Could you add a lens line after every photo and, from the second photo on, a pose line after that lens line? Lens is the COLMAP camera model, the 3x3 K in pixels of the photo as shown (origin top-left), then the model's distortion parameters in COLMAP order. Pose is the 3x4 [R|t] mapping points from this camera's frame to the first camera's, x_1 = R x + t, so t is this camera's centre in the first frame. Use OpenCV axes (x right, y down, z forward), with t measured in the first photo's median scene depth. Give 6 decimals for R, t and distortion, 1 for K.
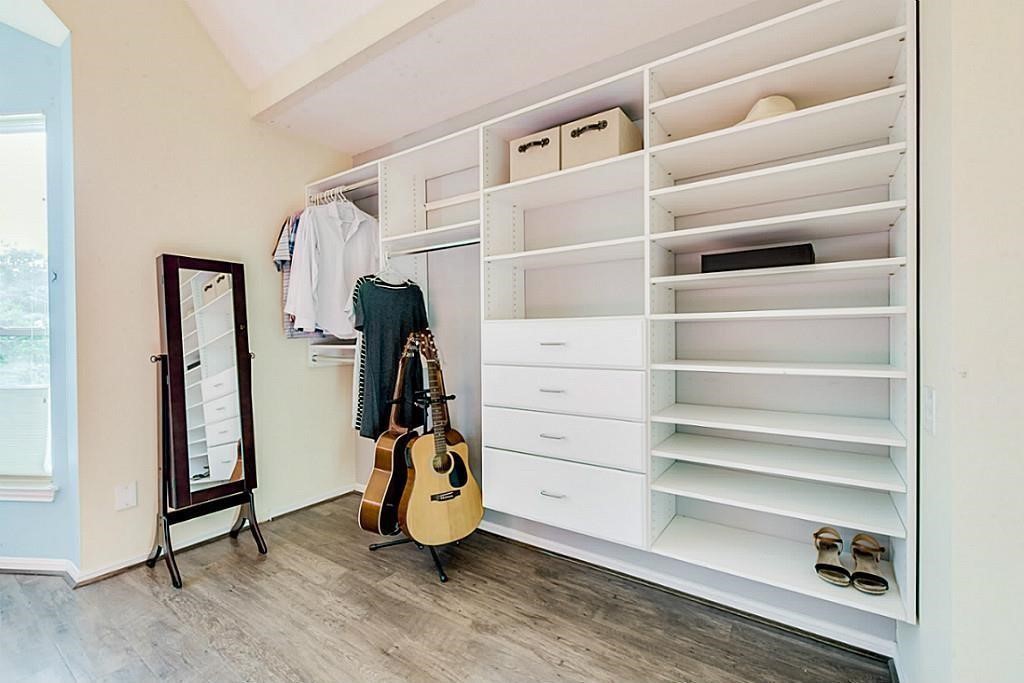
lens RADIAL K [[440.2, 0, 511.4], [0, 440.2, 338.0], [0, 0, 1]] dist [0.000192, -0.001862]
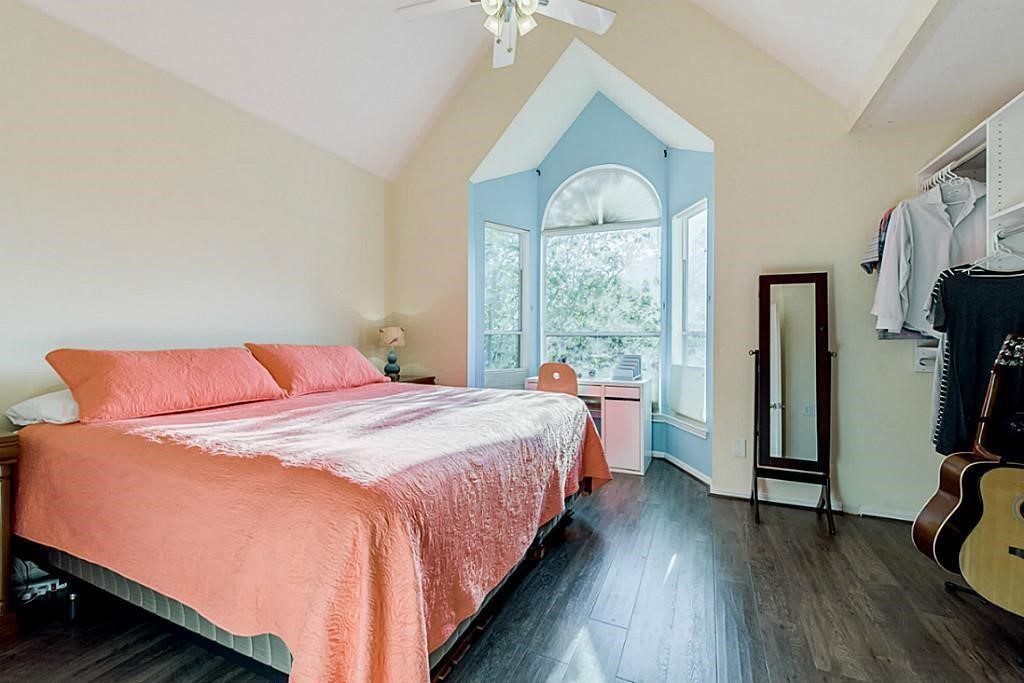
lens RADIAL K [[440.2, 0, 509.0], [0, 440.2, 338.0], [0, 0, 1]] dist [0.000192, -0.001862]
pose [[0.180171, 0.009944, -0.983585, 0.361059], [-0.012208, 0.999894, 0.007872, -0.000122], [0.983560, 0.010589, 0.180273, 0.001246]]
